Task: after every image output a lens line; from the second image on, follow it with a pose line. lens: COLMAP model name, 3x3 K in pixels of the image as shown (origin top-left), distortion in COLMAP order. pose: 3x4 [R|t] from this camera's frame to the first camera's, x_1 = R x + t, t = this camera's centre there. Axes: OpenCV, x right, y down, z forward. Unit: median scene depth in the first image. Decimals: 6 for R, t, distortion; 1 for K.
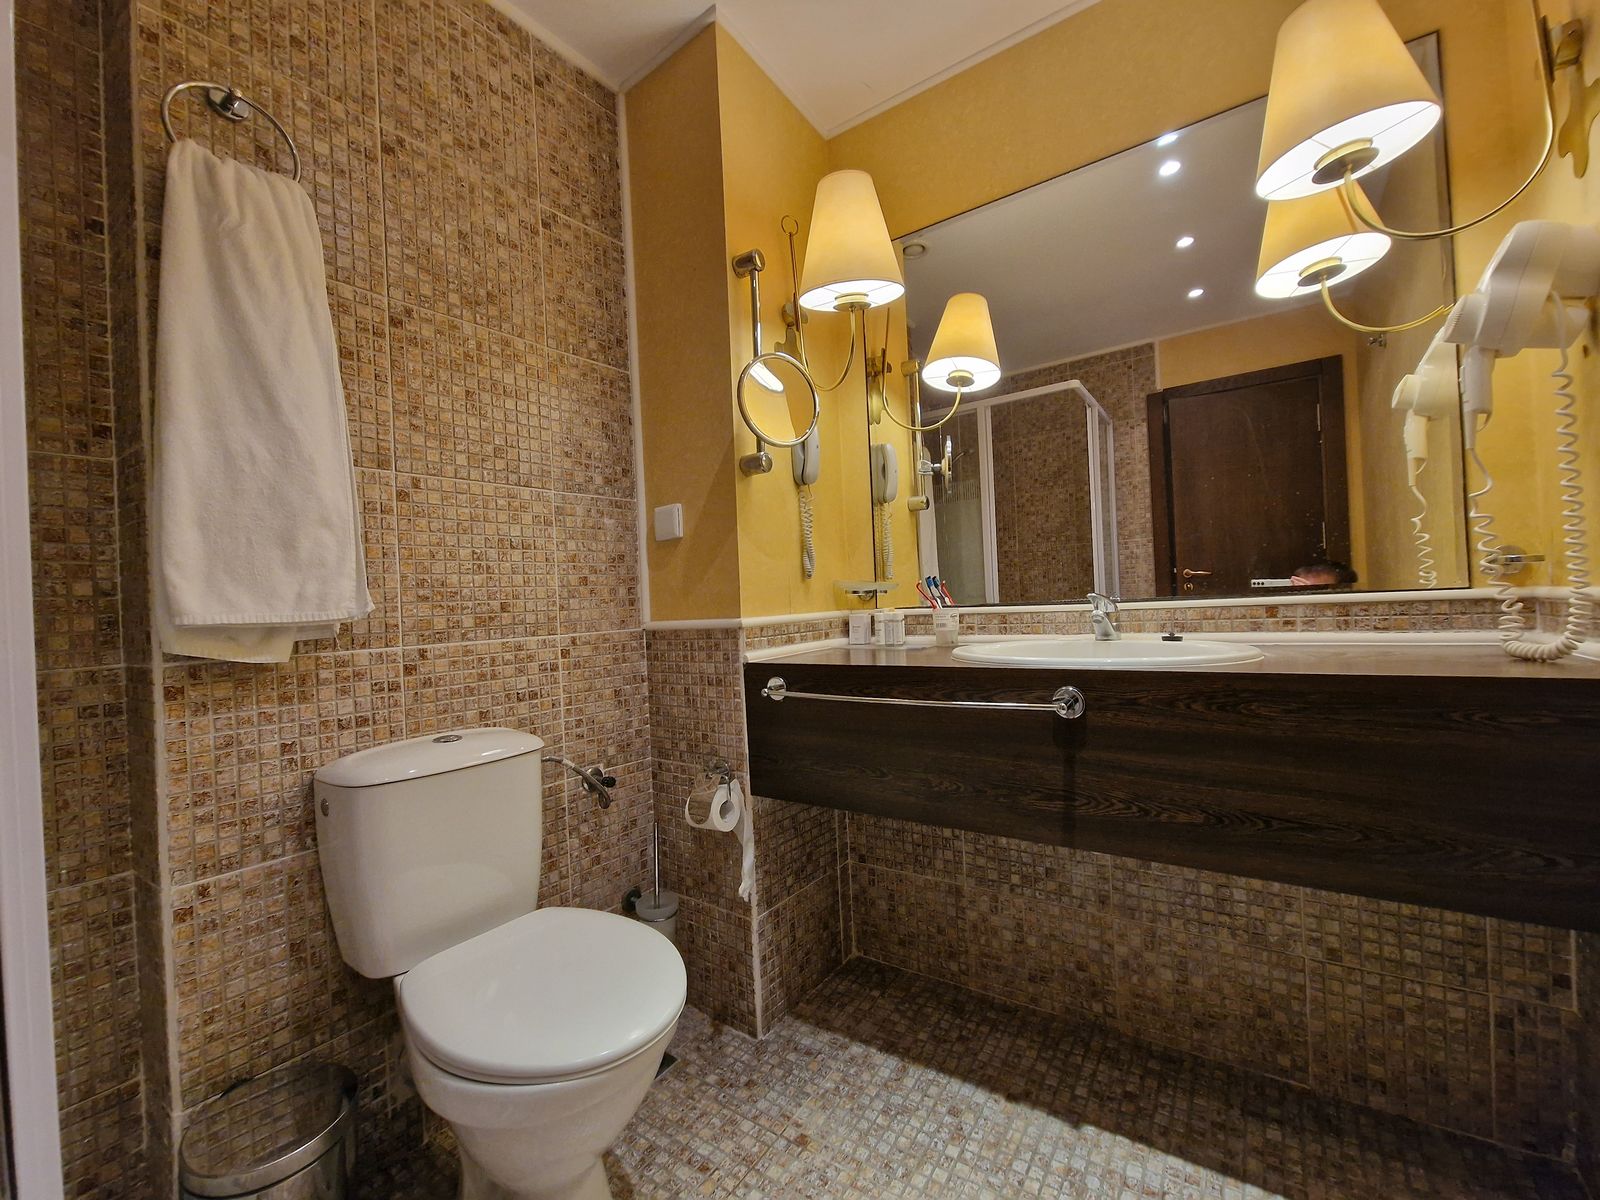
lens RADIAL K [[656.3, 0, 802.7], [0, 656.3, 598.5], [0, 0, 1]] dist [0.002774, -0.003096]
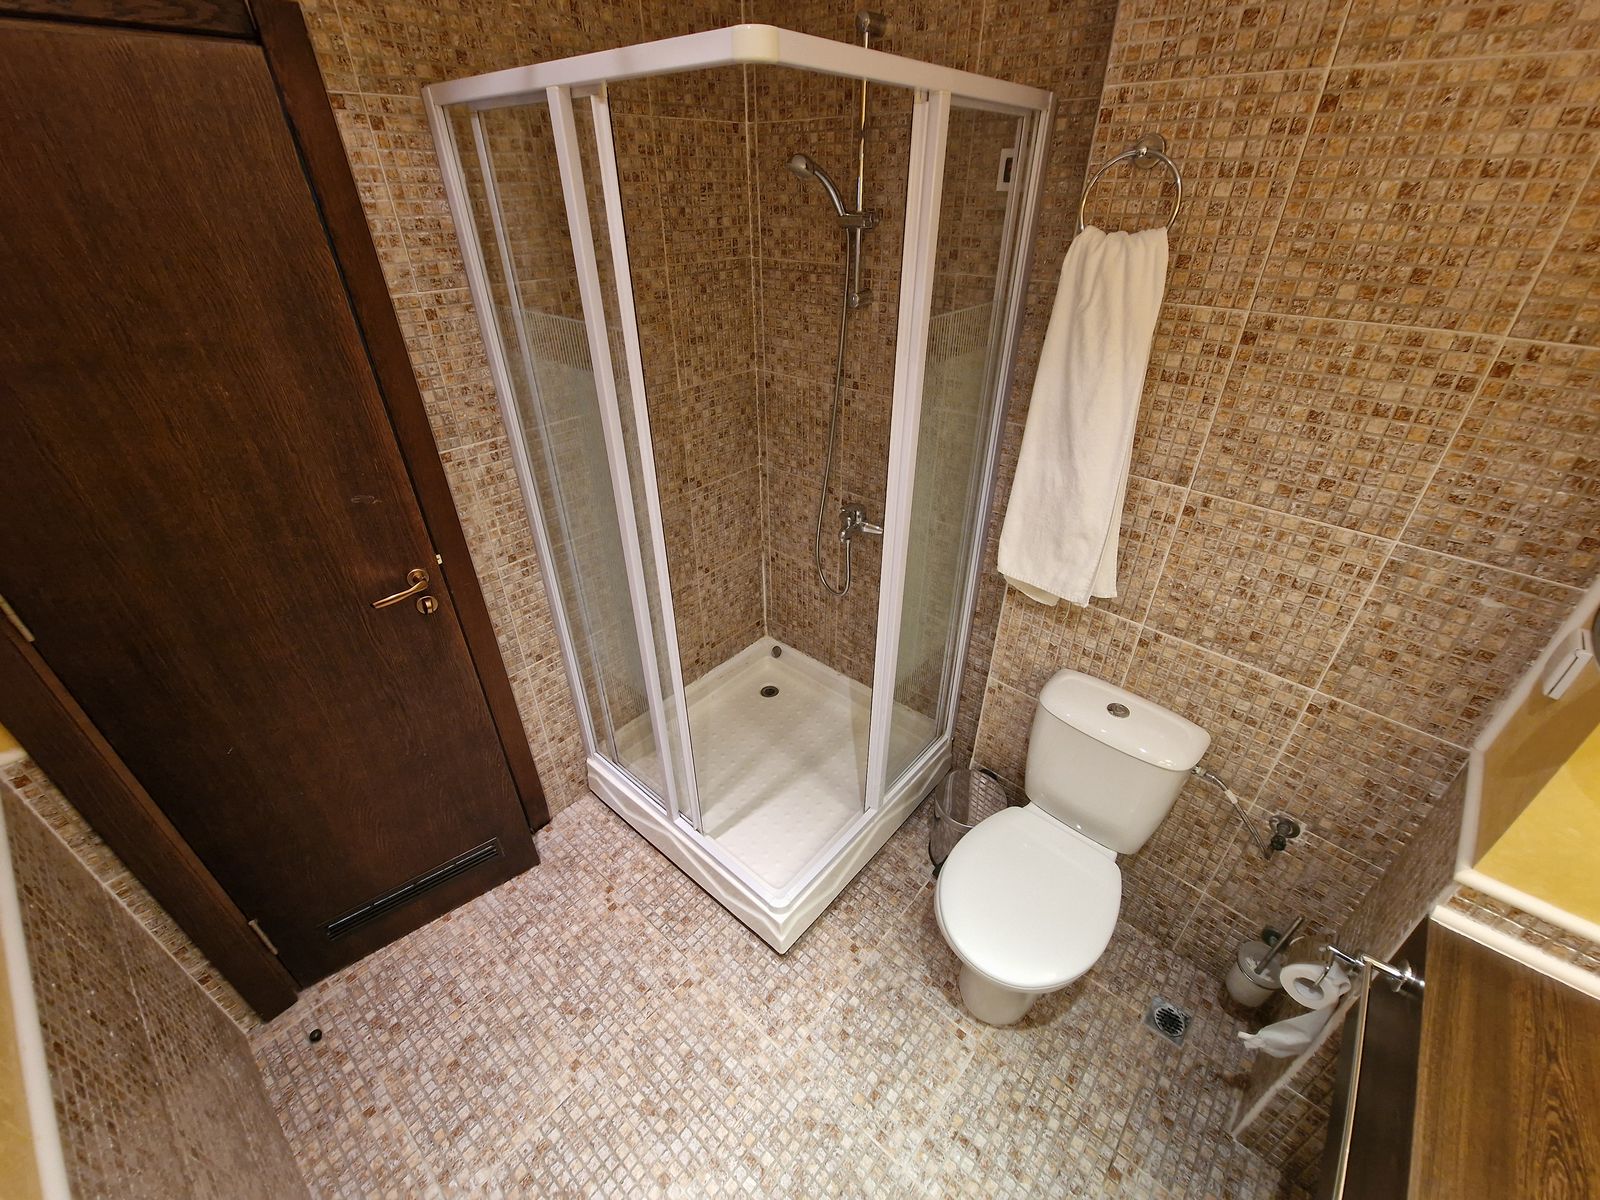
lens RADIAL K [[656.3, 0, 802.7], [0, 656.3, 598.5], [0, 0, 1]] dist [0.002774, -0.003096]
pose [[-0.108386, 0.570919, -0.813821, 0.380624], [0.011871, 0.819329, 0.573201, -0.617295], [0.994038, 0.052466, -0.095581, 0.456307]]
